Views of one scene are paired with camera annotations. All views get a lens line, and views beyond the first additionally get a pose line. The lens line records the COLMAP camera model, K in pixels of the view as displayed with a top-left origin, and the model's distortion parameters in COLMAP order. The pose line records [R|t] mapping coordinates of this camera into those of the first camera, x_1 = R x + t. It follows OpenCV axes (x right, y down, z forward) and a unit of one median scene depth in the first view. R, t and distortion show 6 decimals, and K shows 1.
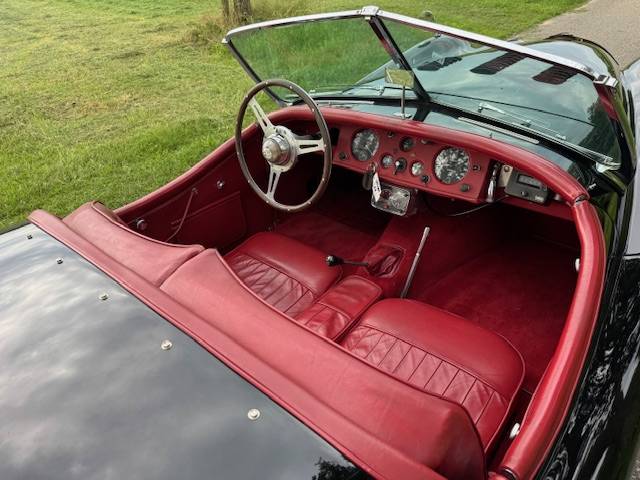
lens RADIAL K [[461.6, 0, 320.0], [0, 461.6, 240.0], [0, 0, 1]] dist [0.029935, -0.047032]
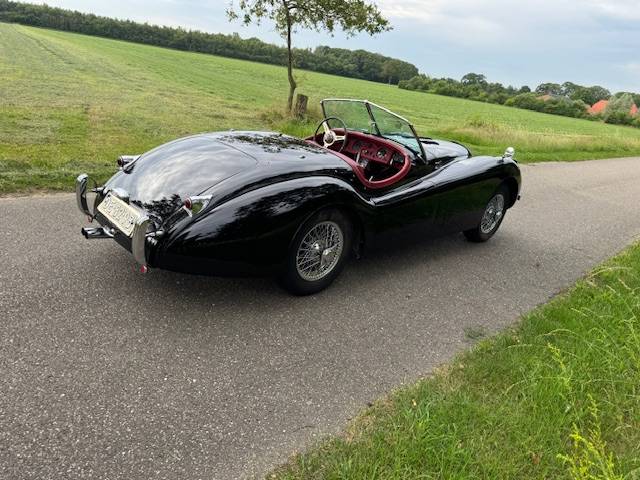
lens RADIAL K [[461.6, 0, 320.0], [0, 461.6, 240.0], [0, 0, 1]] dist [0.029935, -0.047032]
pose [[0.969144, 0.245803, -0.018466, 0.070425], [-0.243764, 0.944585, -0.219860, 1.079371], [-0.036600, 0.217578, 0.975357, -1.744448]]
